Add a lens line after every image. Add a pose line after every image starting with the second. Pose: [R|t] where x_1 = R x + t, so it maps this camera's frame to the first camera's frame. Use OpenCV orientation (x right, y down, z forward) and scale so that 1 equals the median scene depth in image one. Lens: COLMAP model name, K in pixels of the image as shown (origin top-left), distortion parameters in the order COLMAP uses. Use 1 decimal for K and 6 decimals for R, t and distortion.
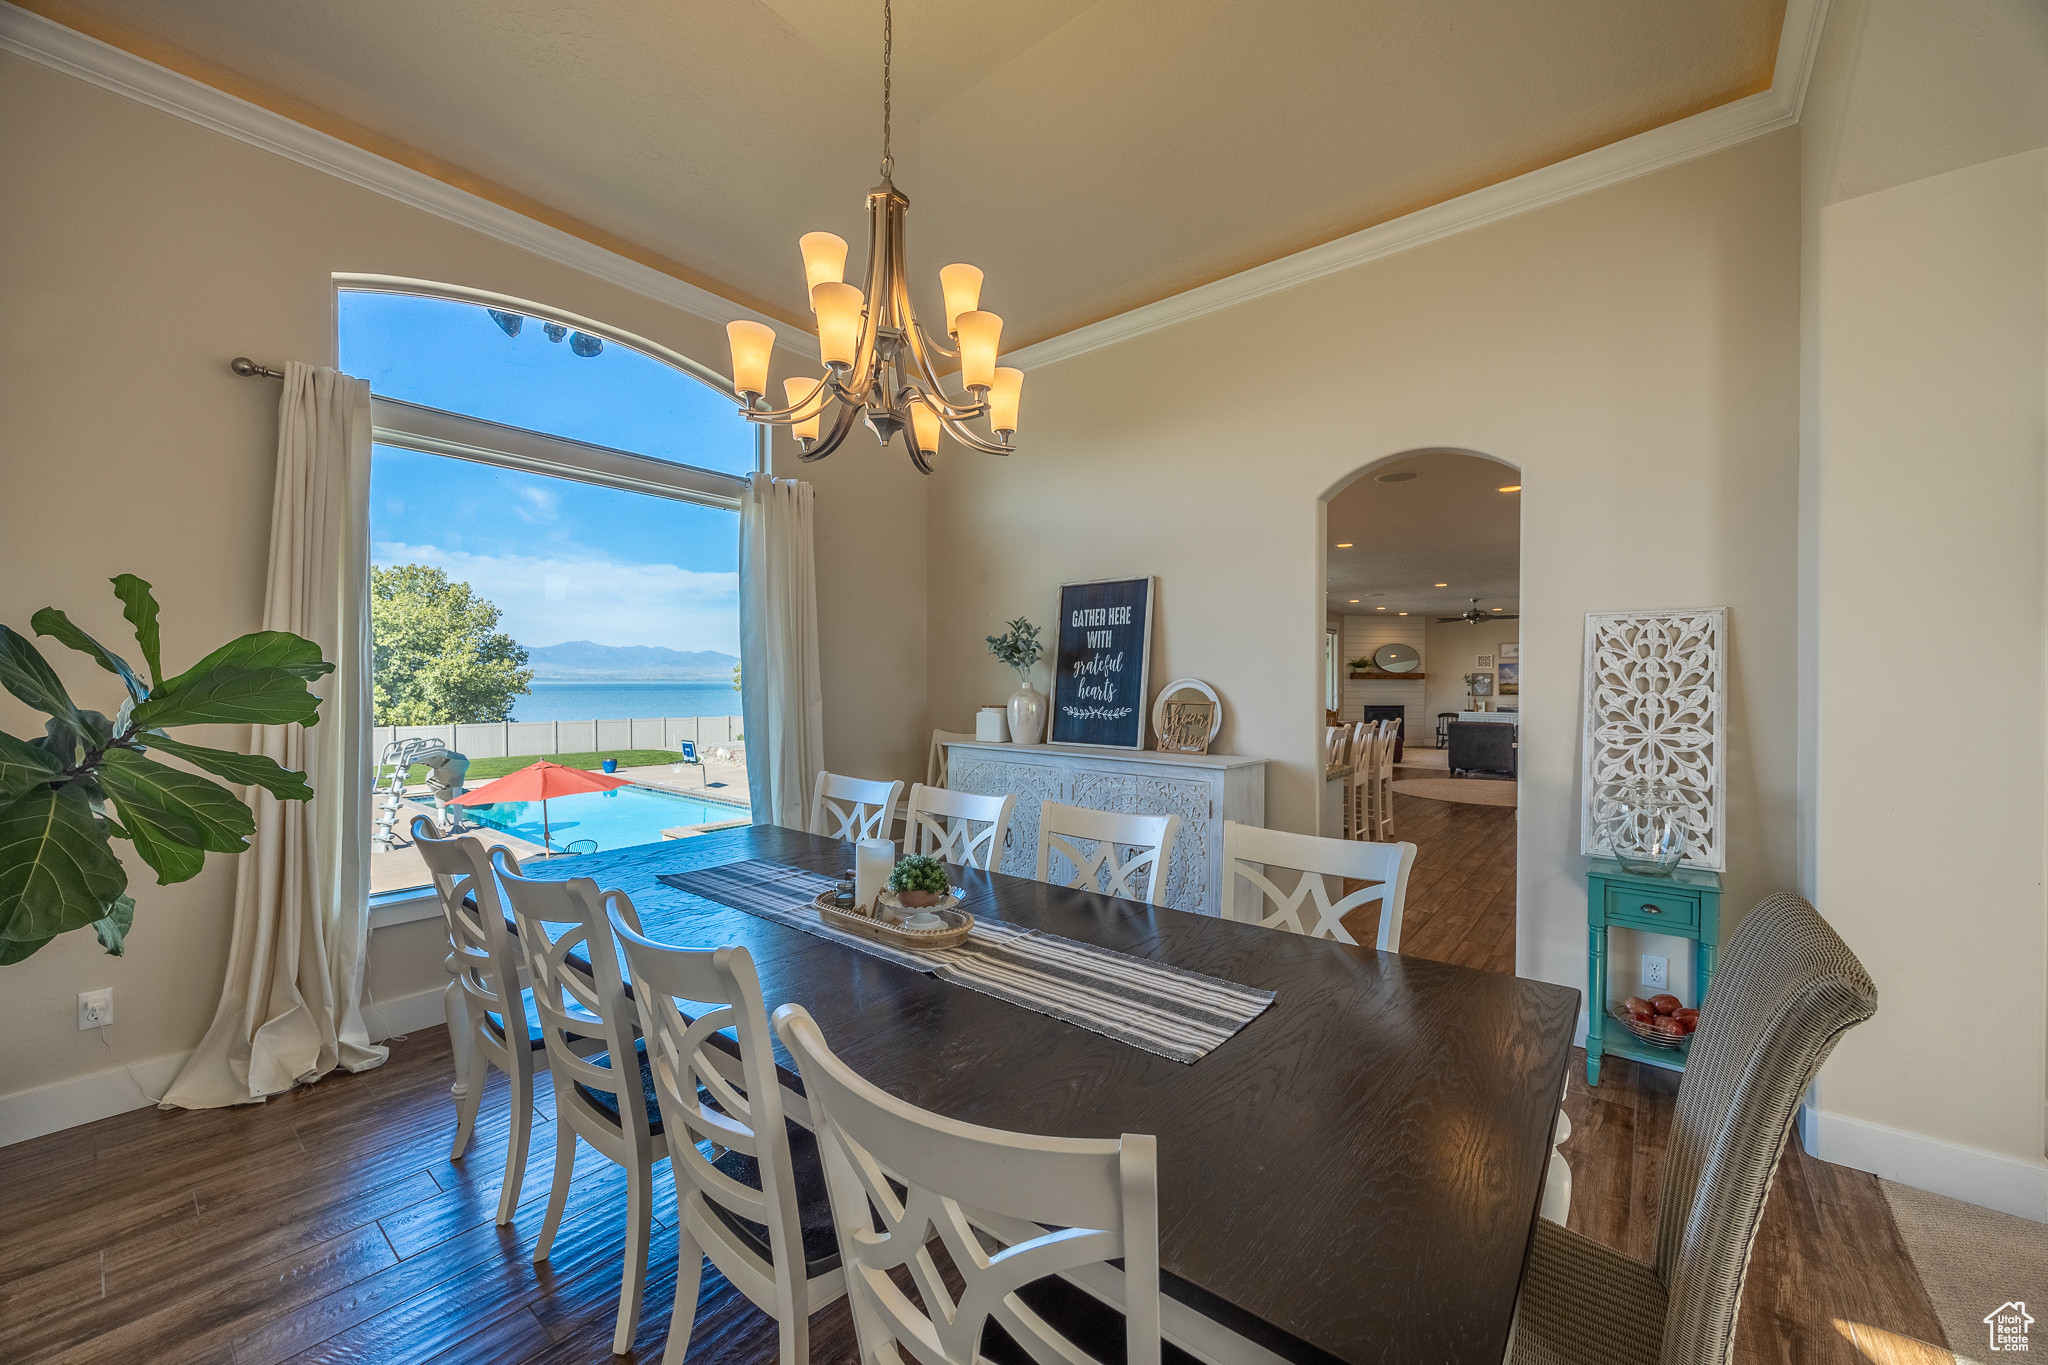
lens RADIAL K [[775.0, 0, 1032.4], [0, 775.0, 682.6], [0, 0, 1]] dist [-0.002076, -0.000110]
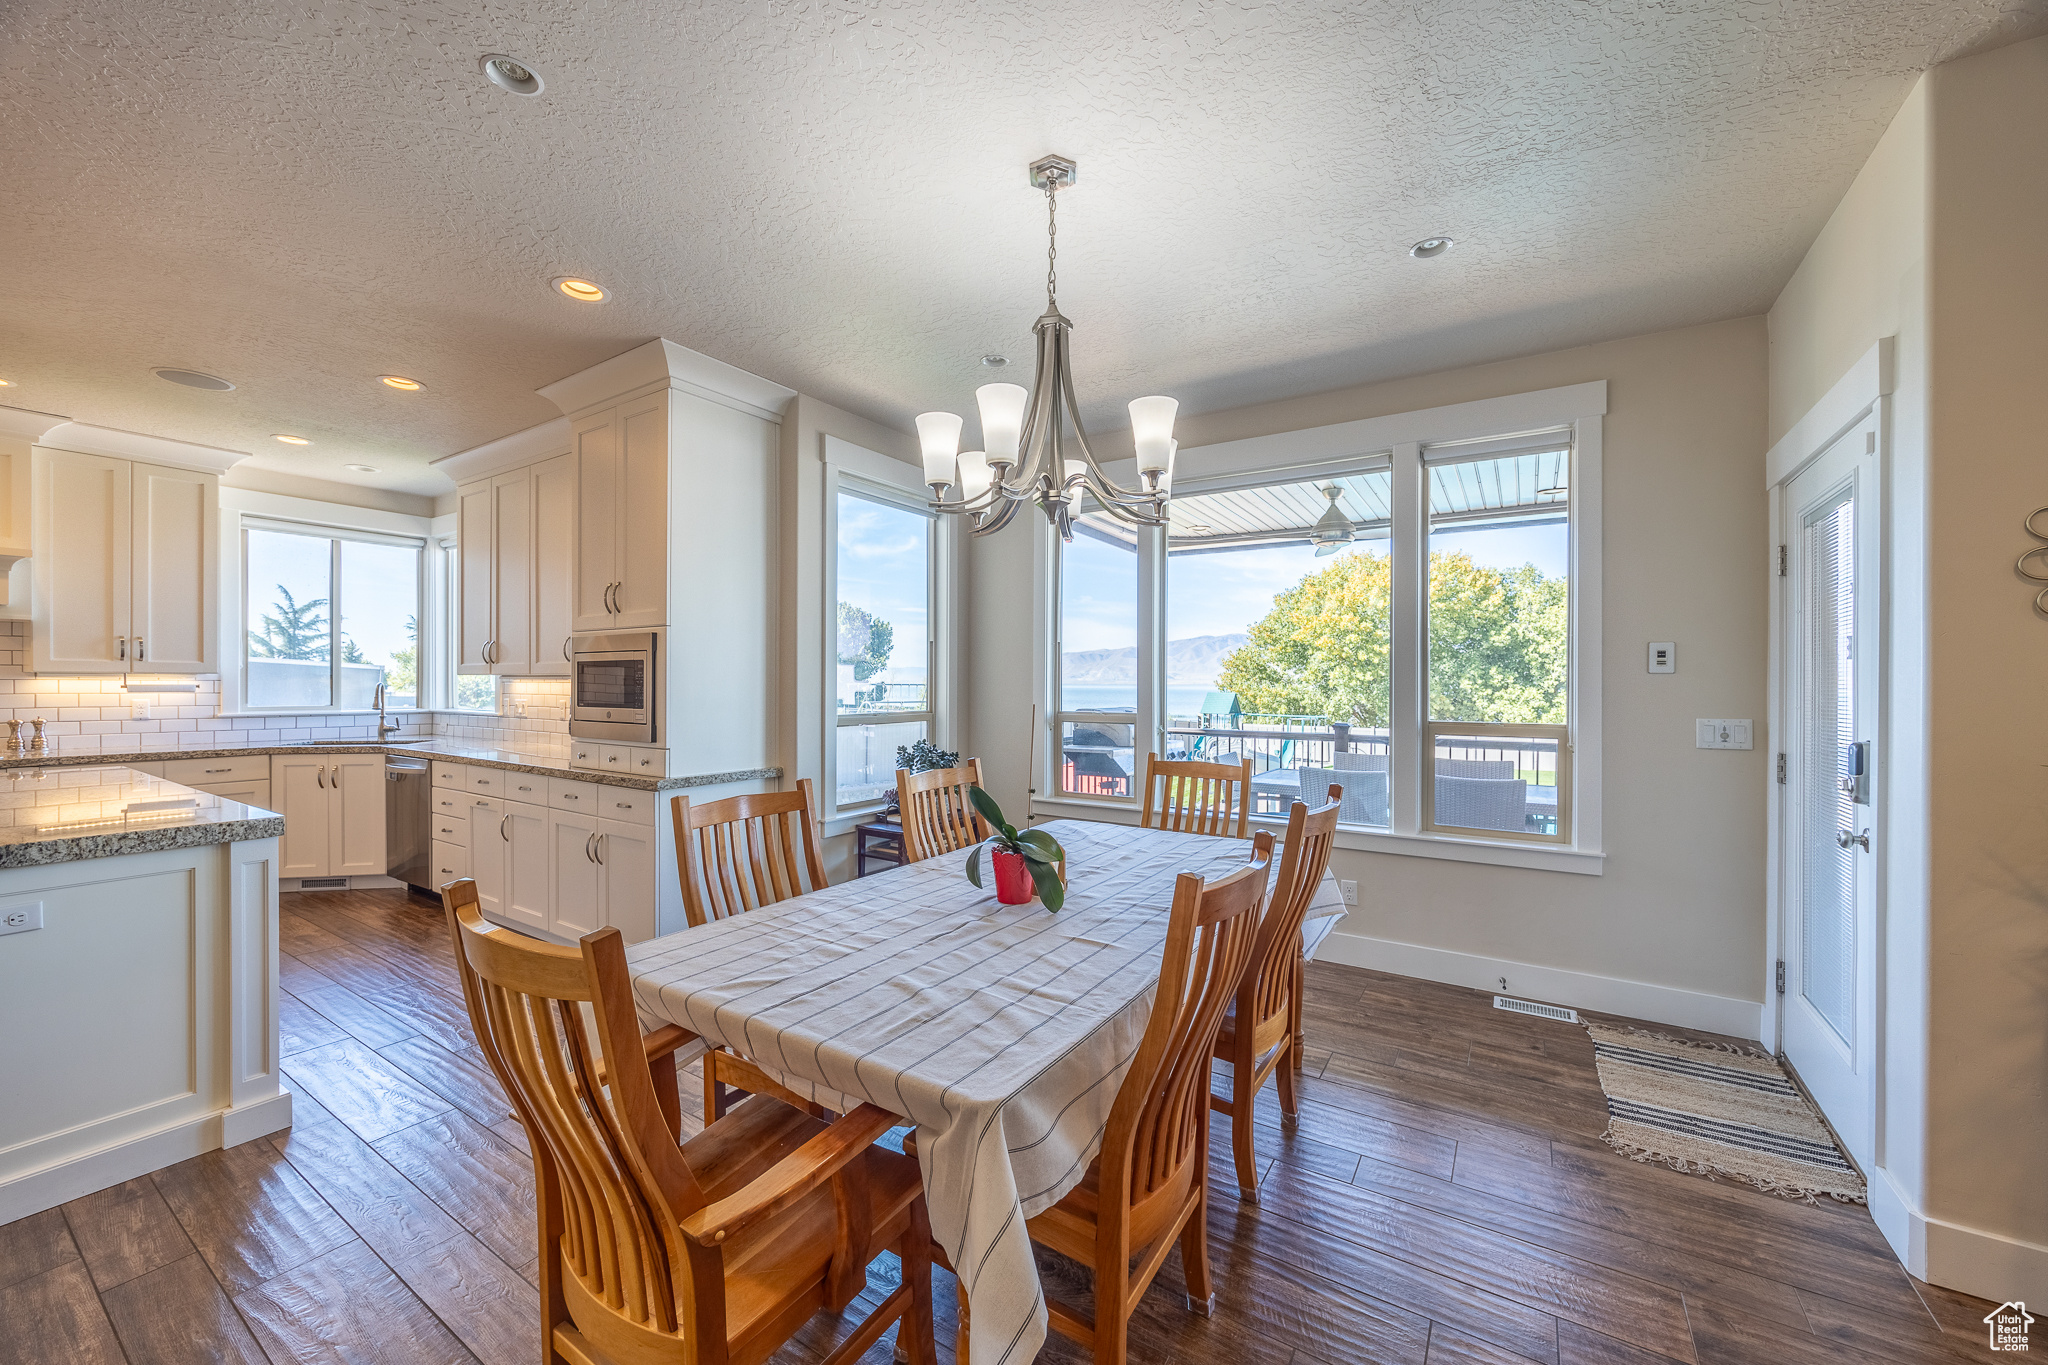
lens RADIAL K [[775.0, 0, 1033.8], [0, 775.0, 685.8], [0, 0, 1]] dist [-0.002076, -0.000110]
pose [[0.104330, 0.003065, -0.994538, 0.306602], [-0.009372, 0.999954, 0.002098, 0.000024], [0.994499, 0.009102, 0.104354, 0.645174]]
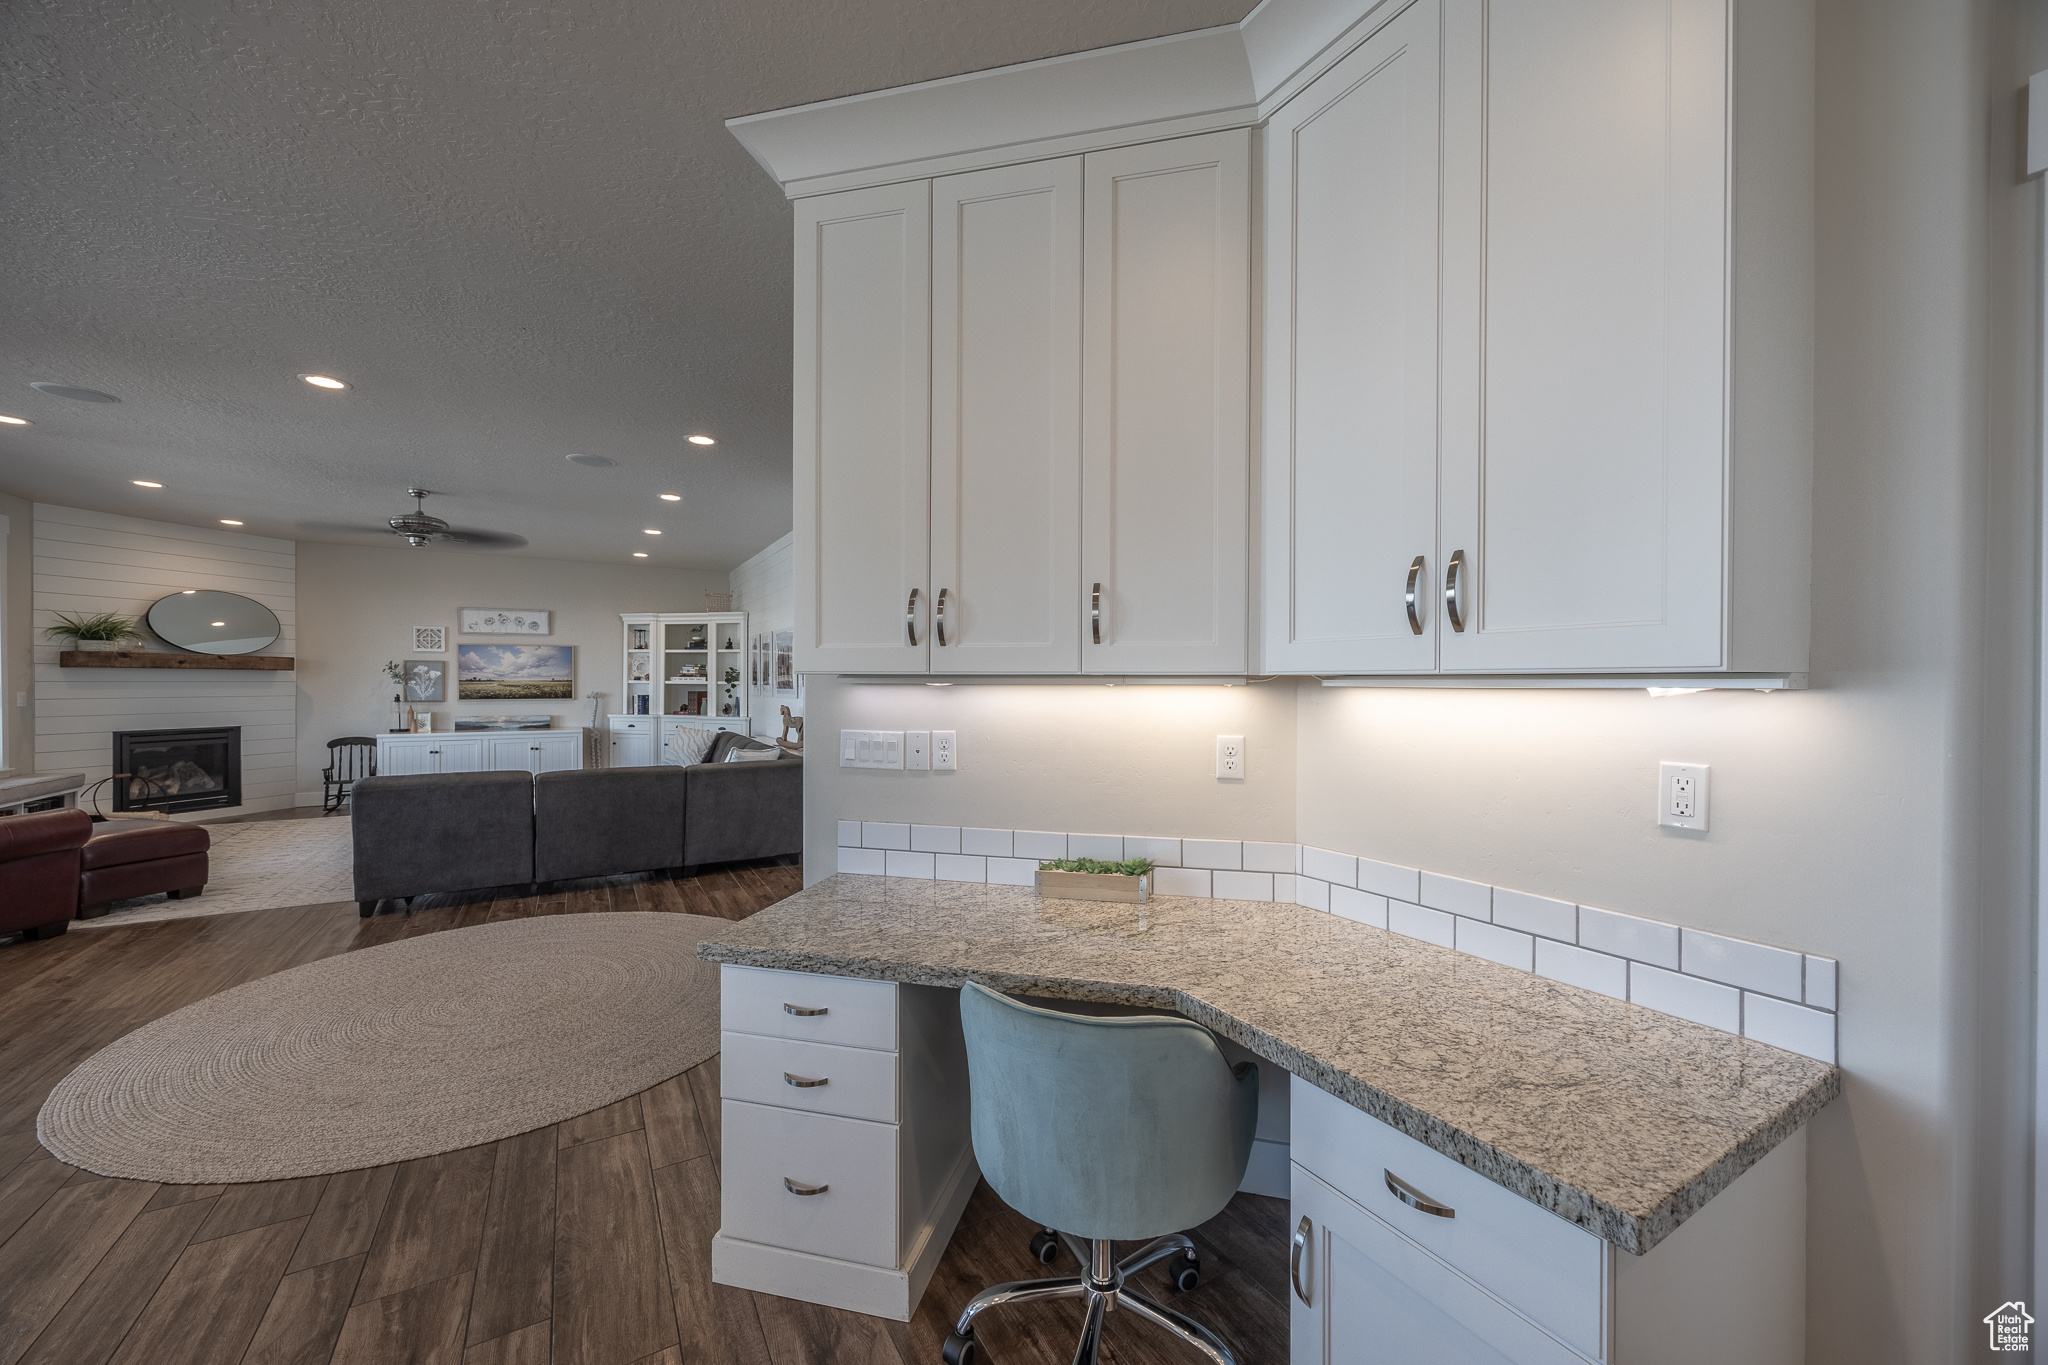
lens RADIAL K [[775.0, 0, 1025.1], [0, 775.0, 688.4], [0, 0, 1]] dist [-0.002076, -0.000110]
pose [[0.356994, -0.009517, 0.934058, 0.219064], [-0.001799, 0.999939, 0.010876, 0.000819], [-0.934105, -0.005563, 0.356956, 0.403506]]
